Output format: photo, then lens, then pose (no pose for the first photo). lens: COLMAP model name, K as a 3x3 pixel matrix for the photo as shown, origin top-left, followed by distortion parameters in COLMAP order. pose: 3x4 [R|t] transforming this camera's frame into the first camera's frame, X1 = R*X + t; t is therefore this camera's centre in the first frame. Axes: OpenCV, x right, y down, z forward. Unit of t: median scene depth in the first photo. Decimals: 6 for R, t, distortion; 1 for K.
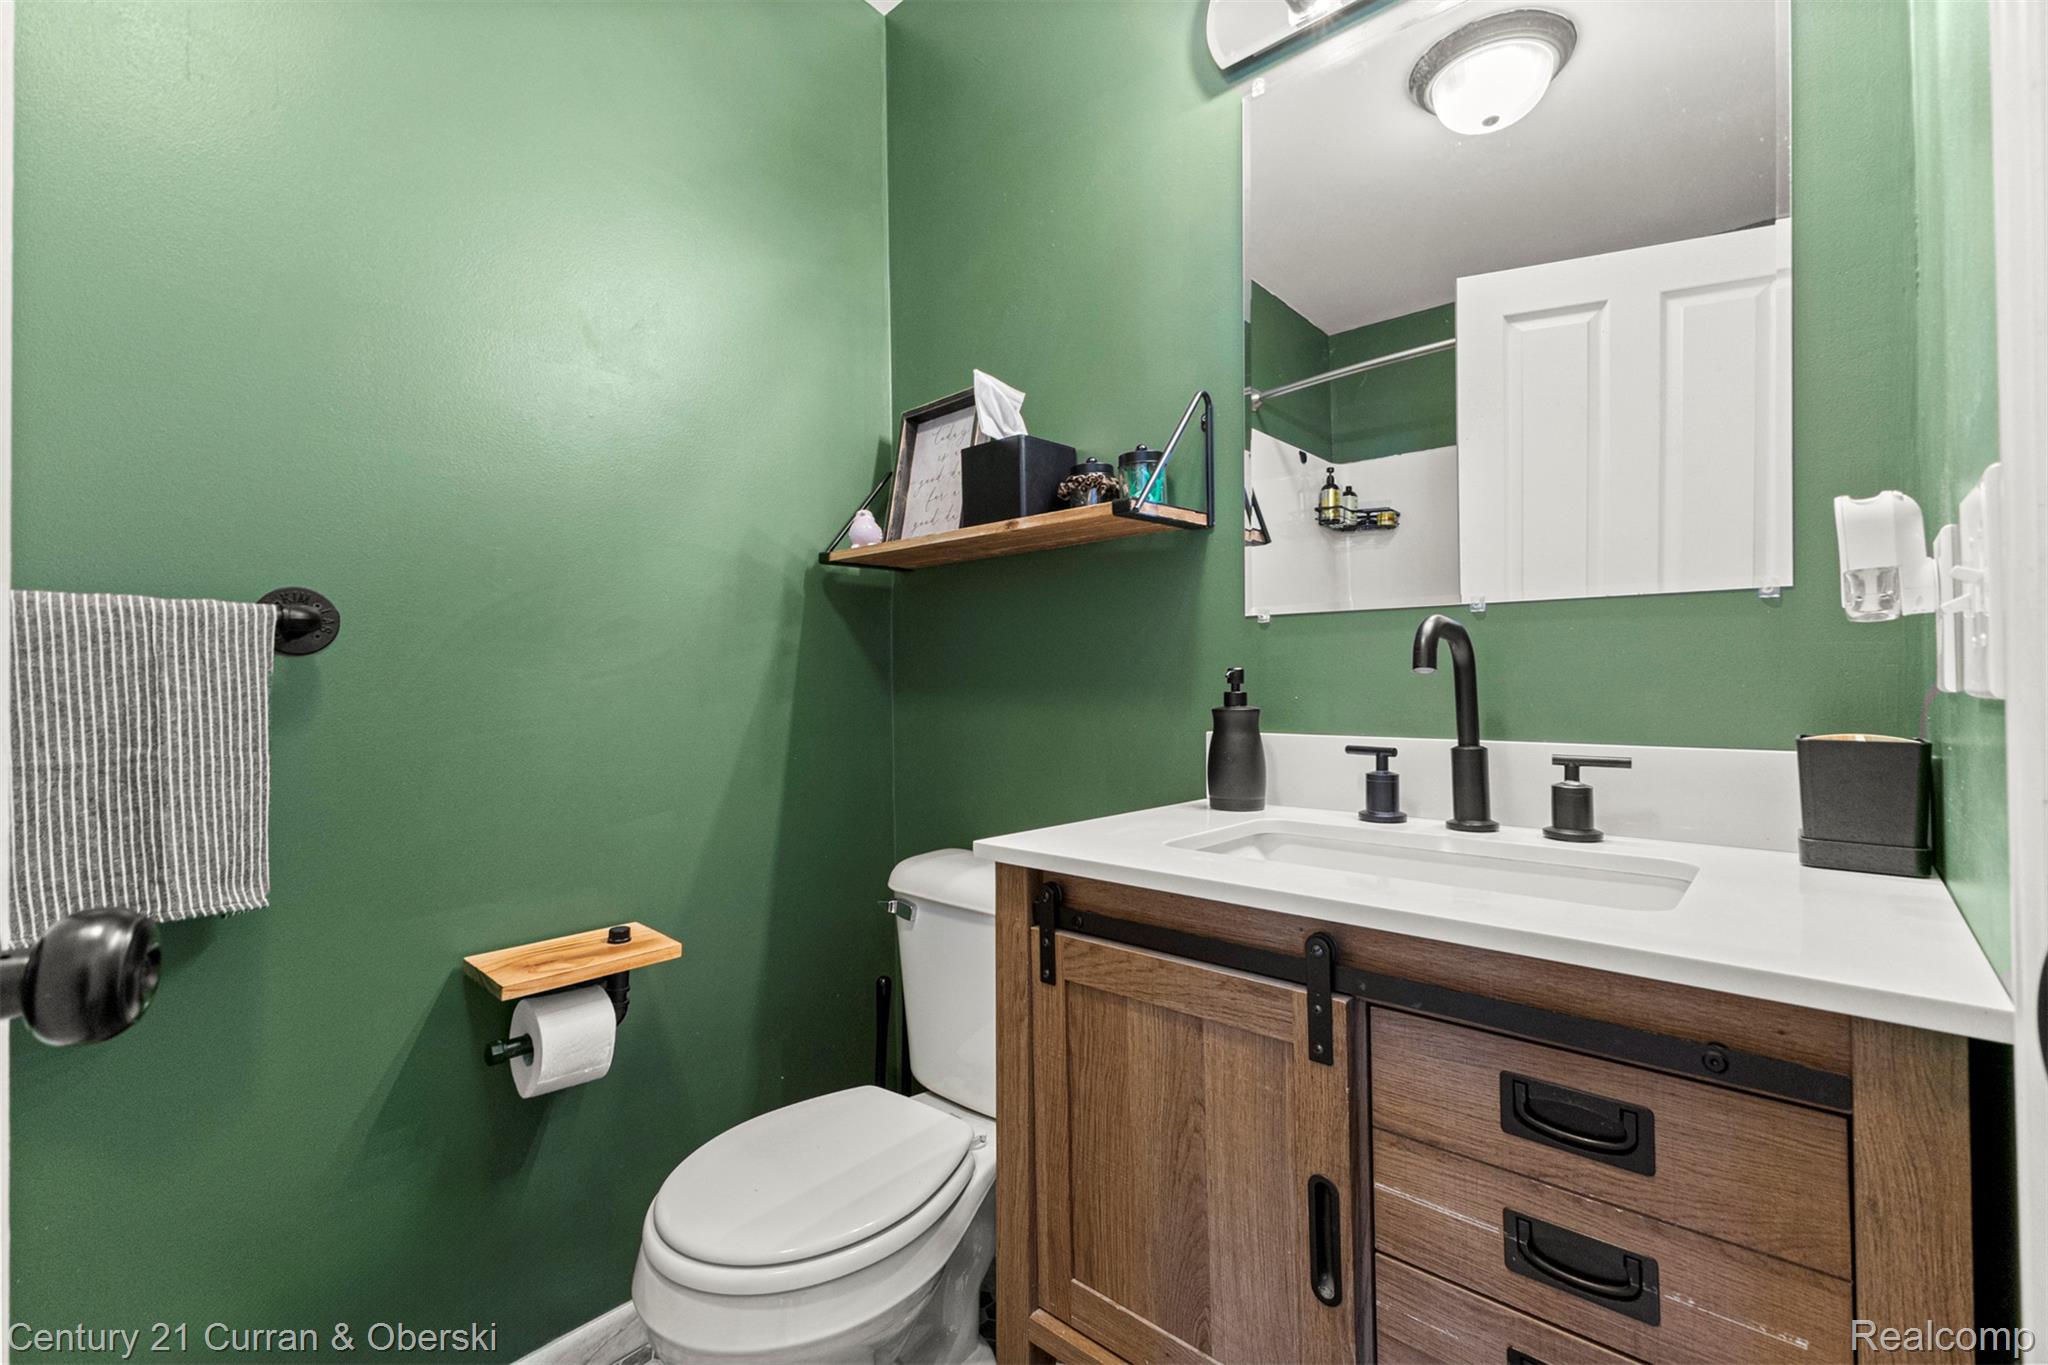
lens RADIAL K [[893.2, 0, 1041.7], [0, 893.2, 671.6], [0, 0, 1]] dist [0.008353, 0.000501]
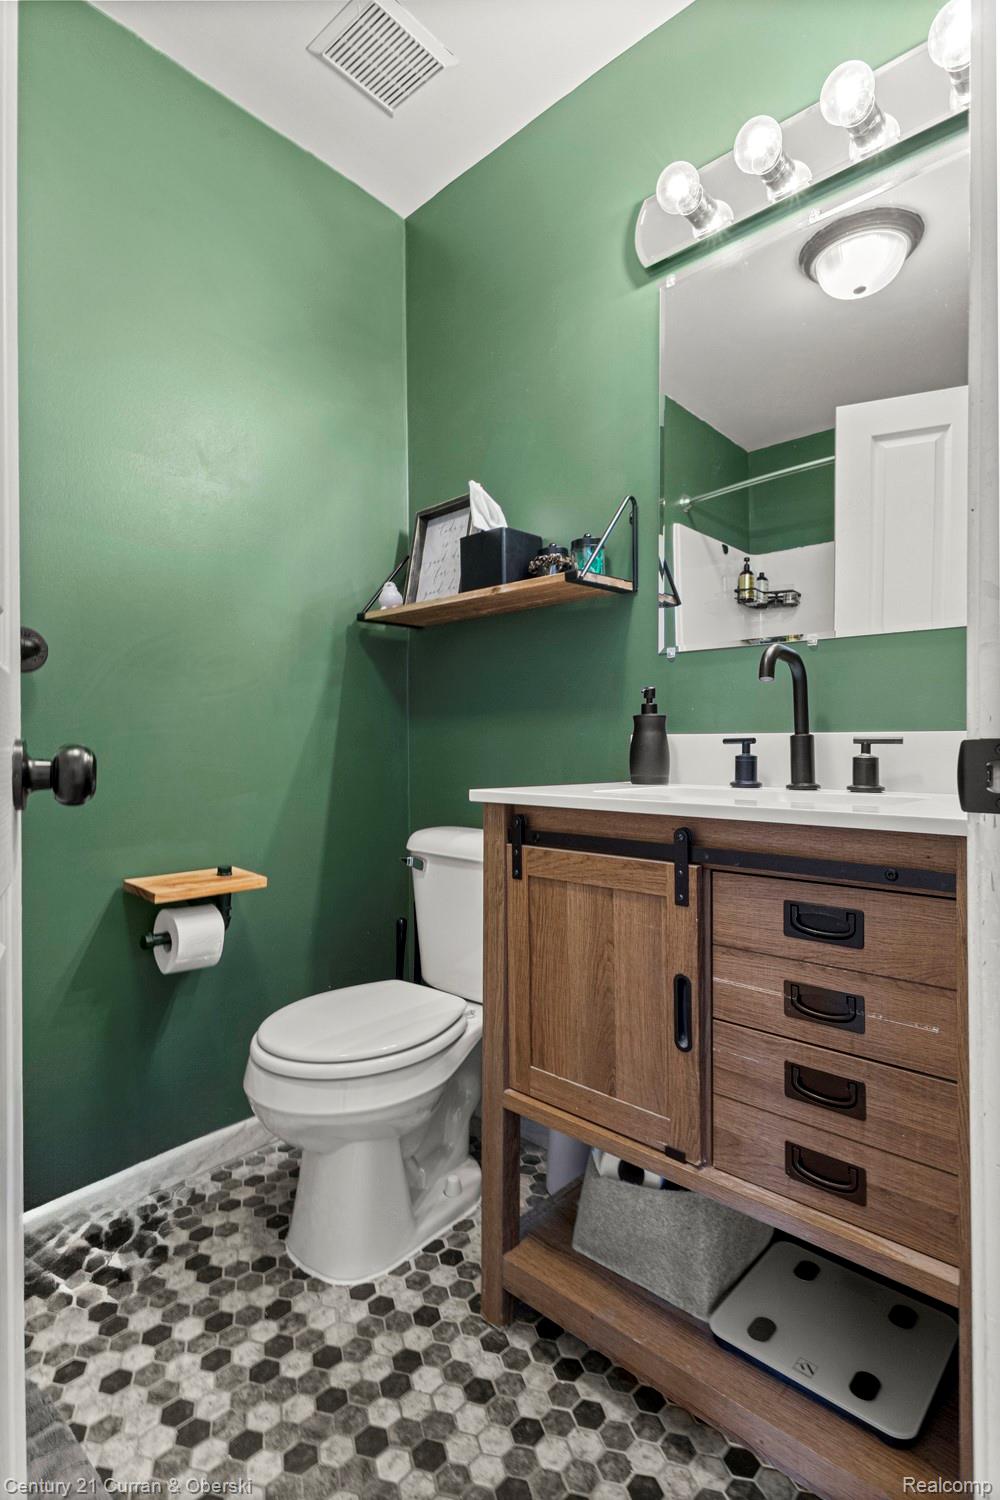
lens RADIAL K [[758.2, 0, 500.0], [0, 758.2, 750.0], [0, 0, 1]] dist [0.004818, -0.000094]
pose [[0.999614, 0.007792, -0.026673, 0.010296], [-0.007372, 0.999848, 0.015798, 0.099295], [0.026792, -0.015595, 0.999519, -0.294523]]
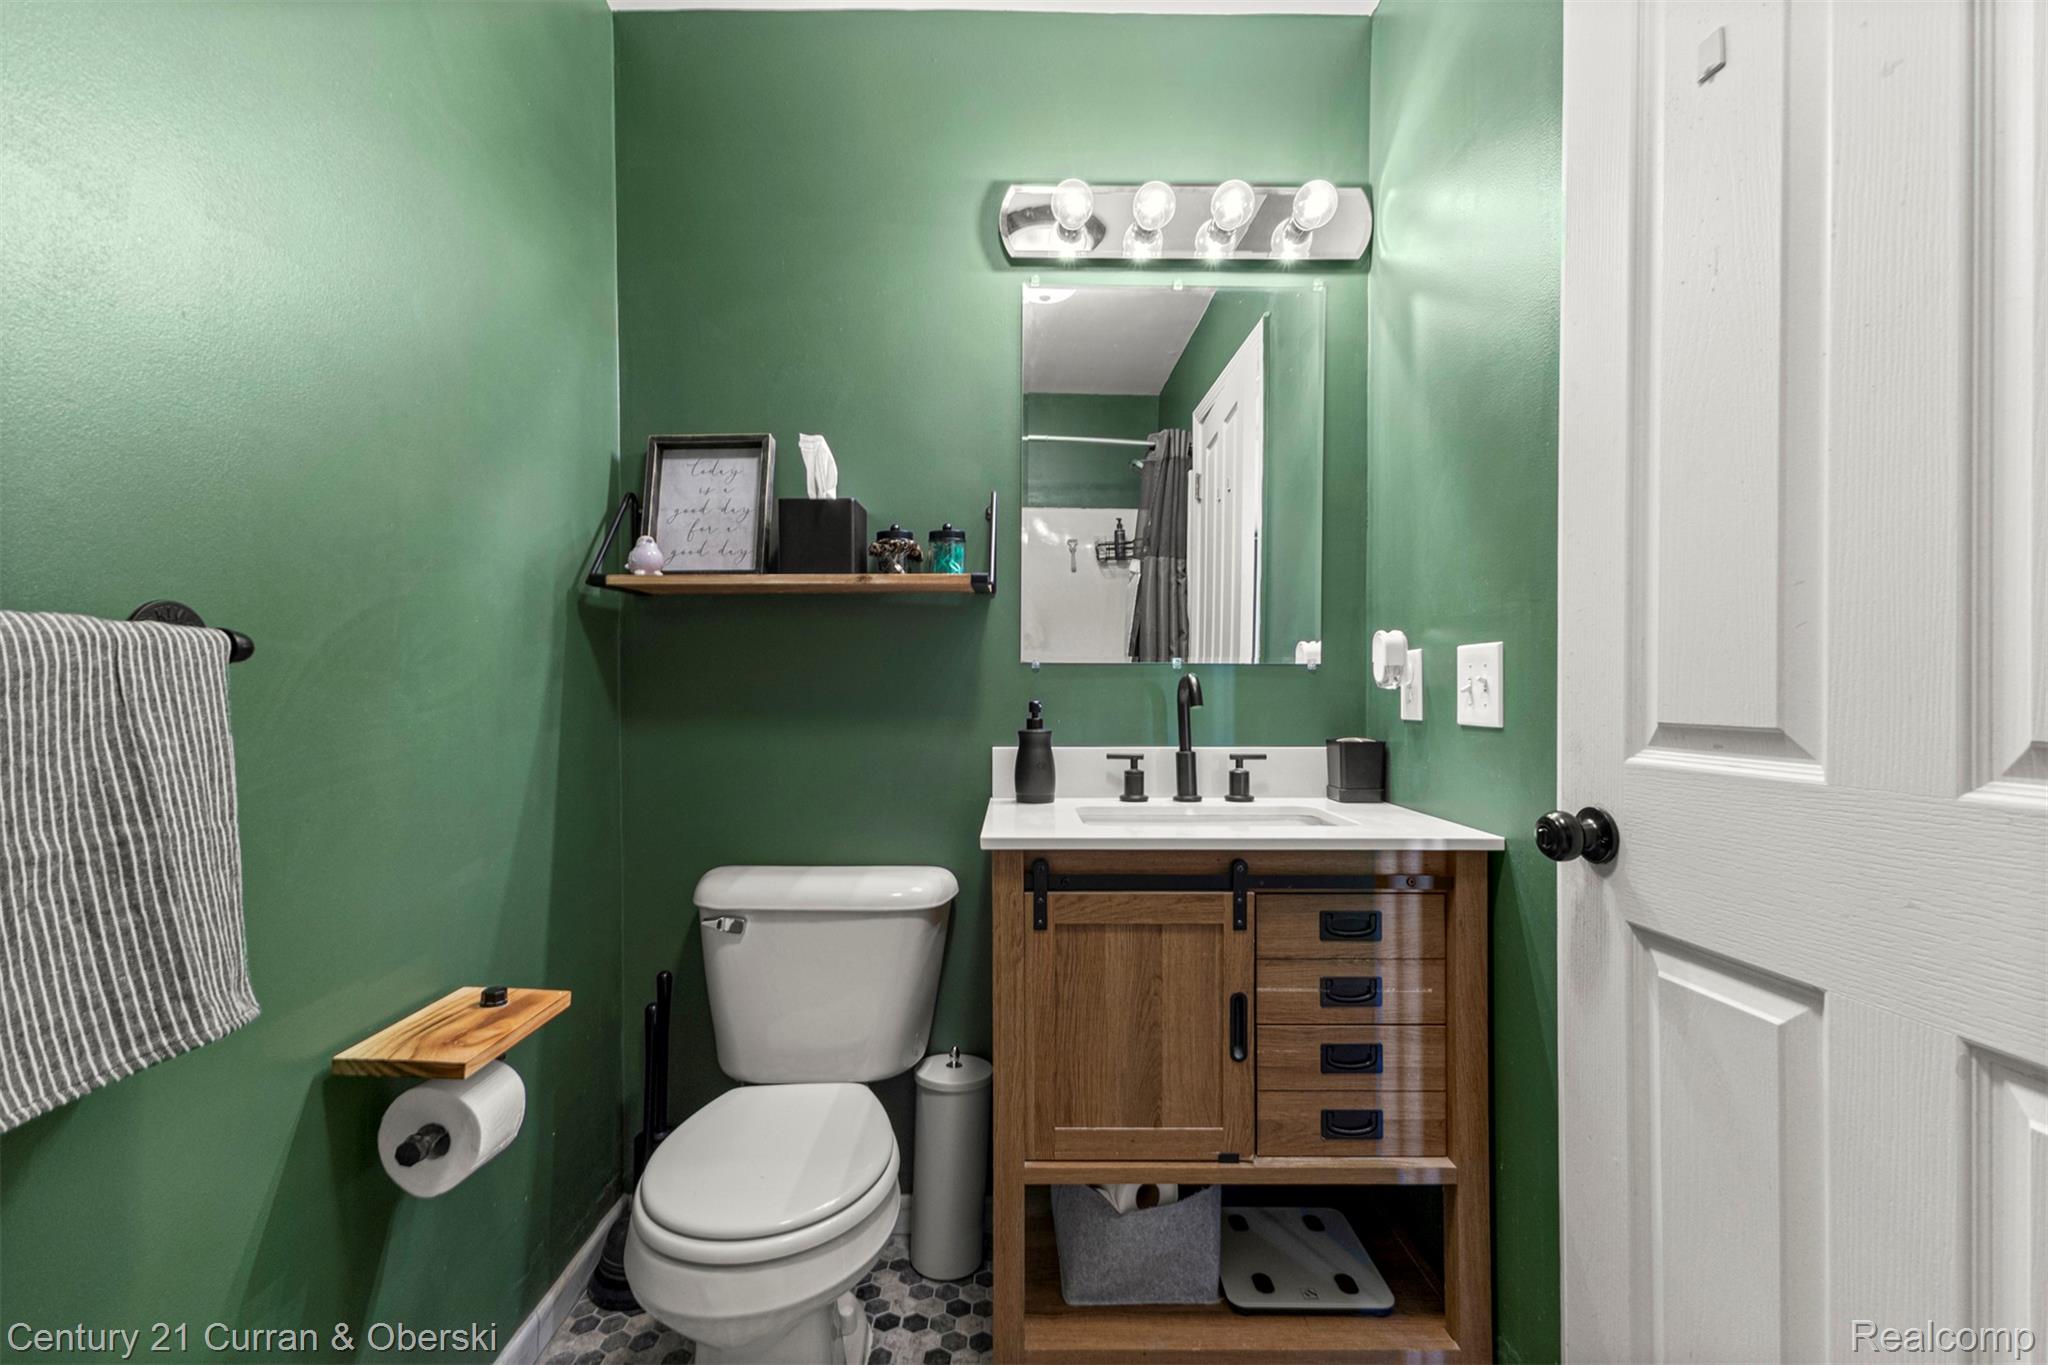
lens RADIAL K [[902.5, 0, 1021.0], [0, 902.5, 685.9], [0, 0, 1]] dist [0.000357, 0.000132]
pose [[0.743157, 0.008299, 0.669066, -0.928960], [-0.015717, 0.999864, 0.005056, -0.043671], [-0.668933, -0.014273, 0.743186, -0.038940]]
